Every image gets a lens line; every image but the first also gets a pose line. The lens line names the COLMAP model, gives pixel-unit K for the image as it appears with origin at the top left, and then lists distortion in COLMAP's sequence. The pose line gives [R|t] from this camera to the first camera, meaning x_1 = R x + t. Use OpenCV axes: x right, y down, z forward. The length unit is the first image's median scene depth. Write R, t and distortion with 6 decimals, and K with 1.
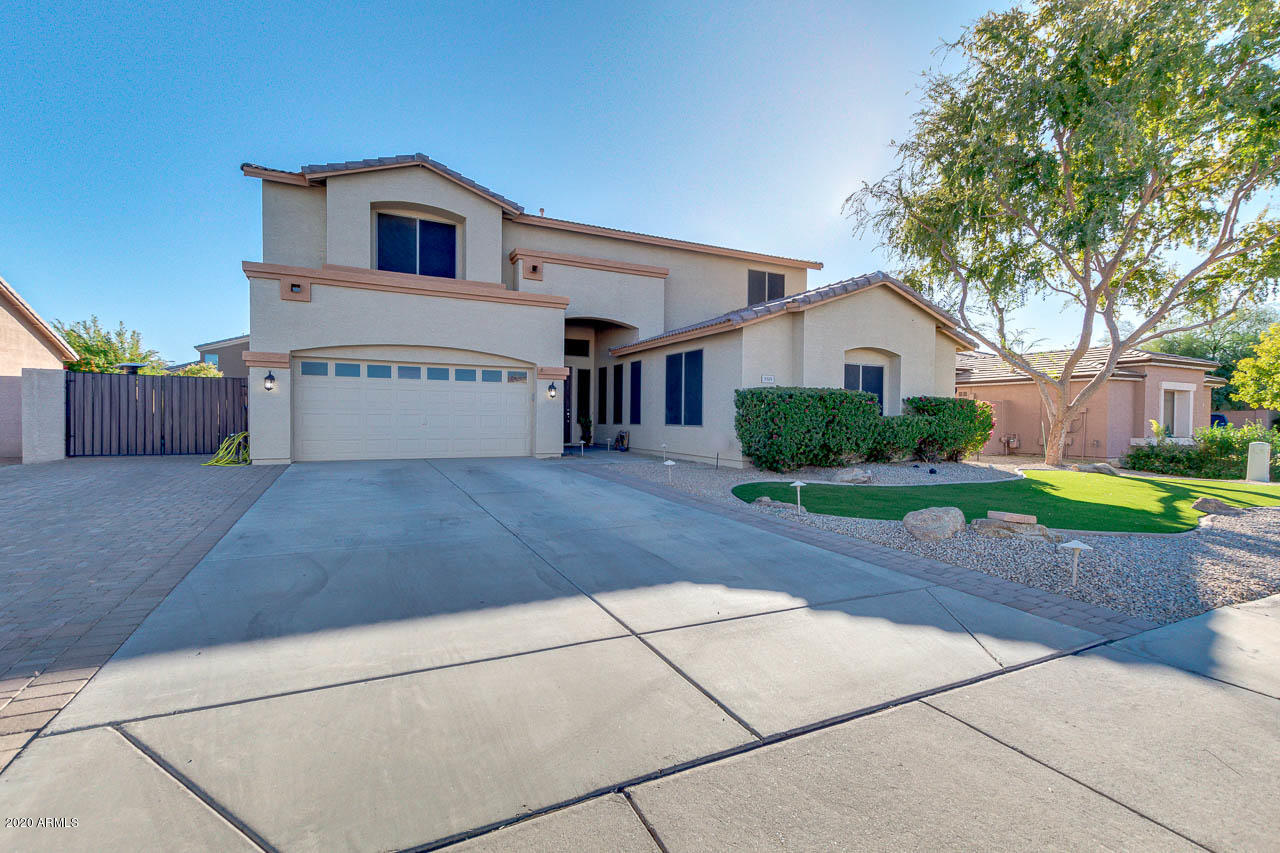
lens RADIAL K [[595.1, 0, 640.0], [0, 595.1, 426.5], [0, 0, 1]] dist [0.017644, -0.000117]
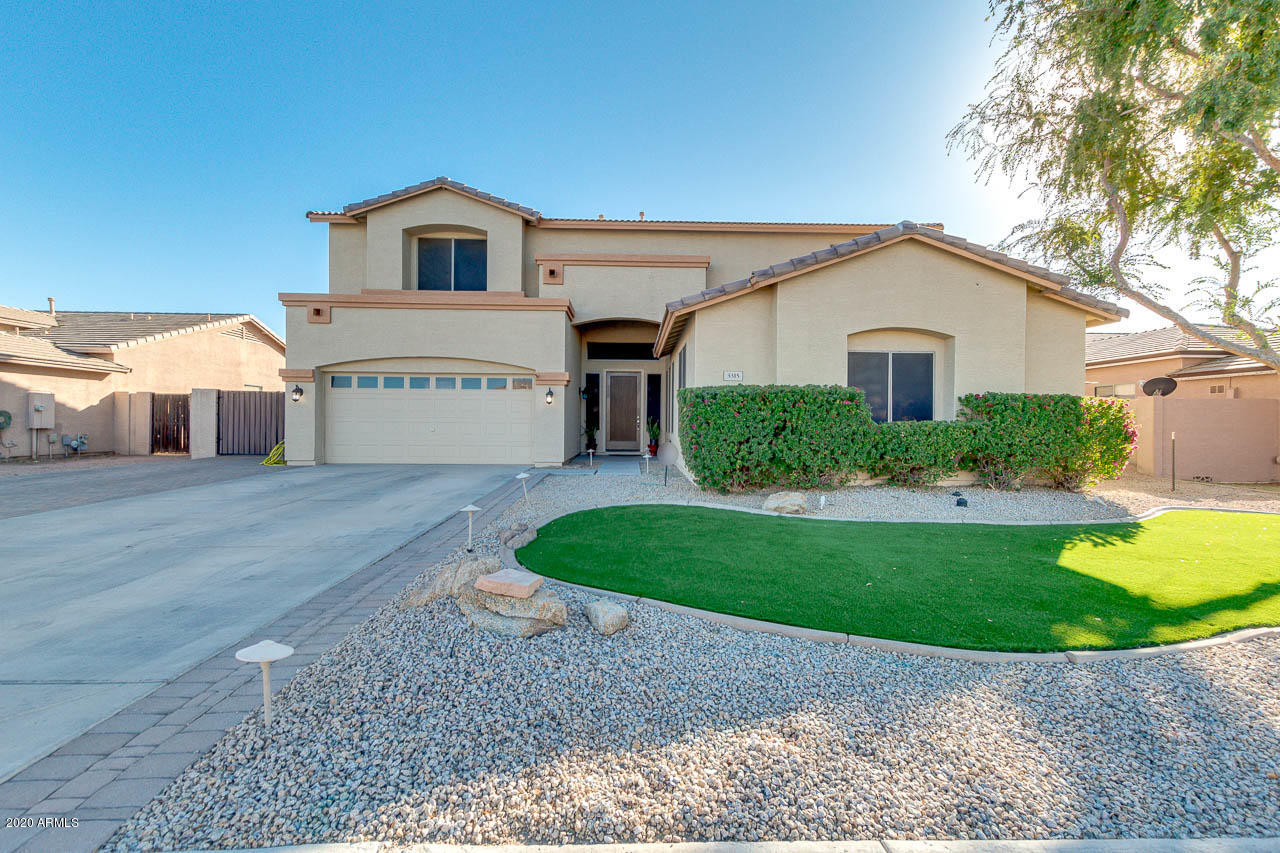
lens RADIAL K [[595.1, 0, 640.0], [0, 595.1, 426.5], [0, 0, 1]] dist [0.017644, -0.000117]
pose [[0.901078, -0.000830, -0.433657, 0.397398], [-0.006517, 0.999859, -0.015454, 0.001804], [0.433609, 0.016751, 0.900946, 0.194948]]
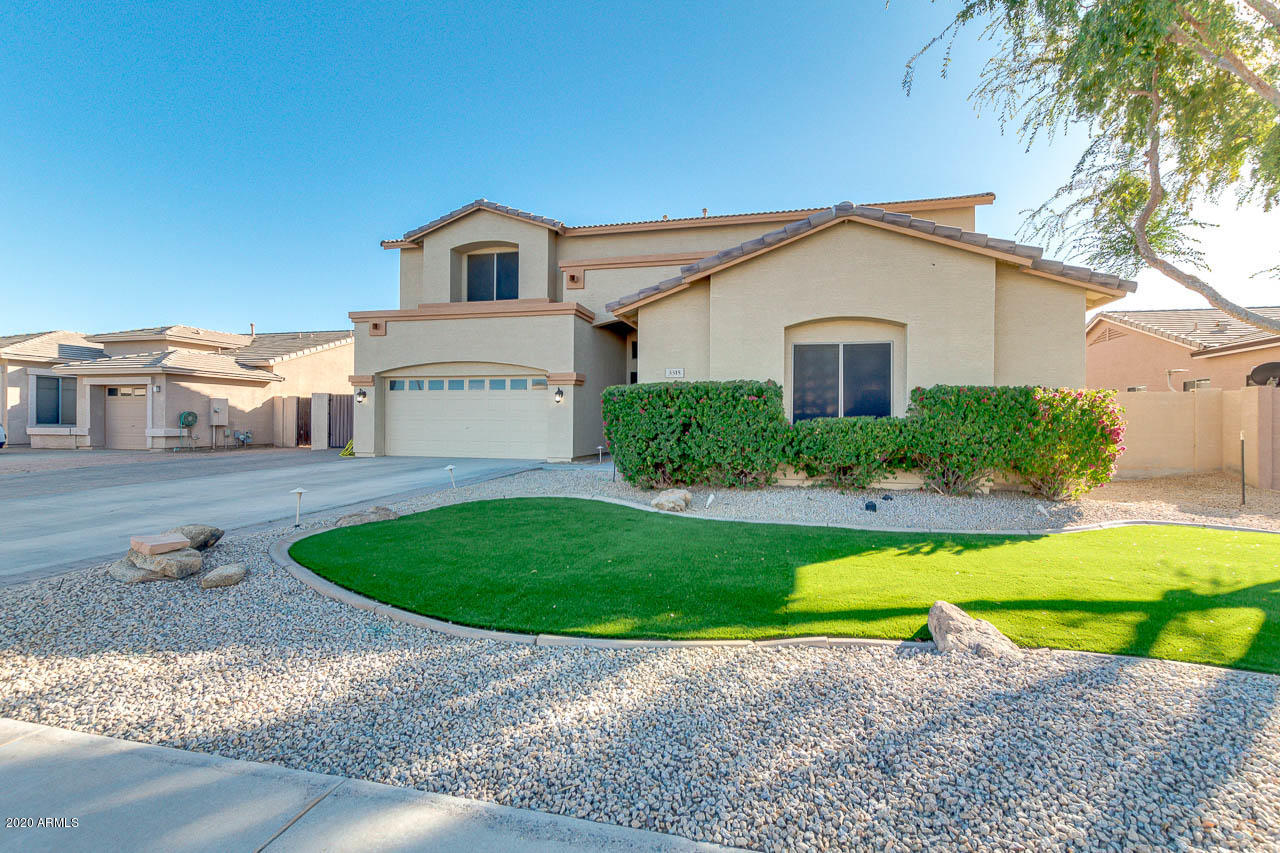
lens RADIAL K [[599.9, 0, 640.0], [0, 599.9, 426.5], [0, 0, 1]] dist [0.001452, 0.000332]
pose [[0.746941, 0.001109, -0.664889, 0.635073], [-0.011064, 0.999881, -0.010761, 0.002072], [0.664798, 0.015394, 0.746865, 0.320735]]
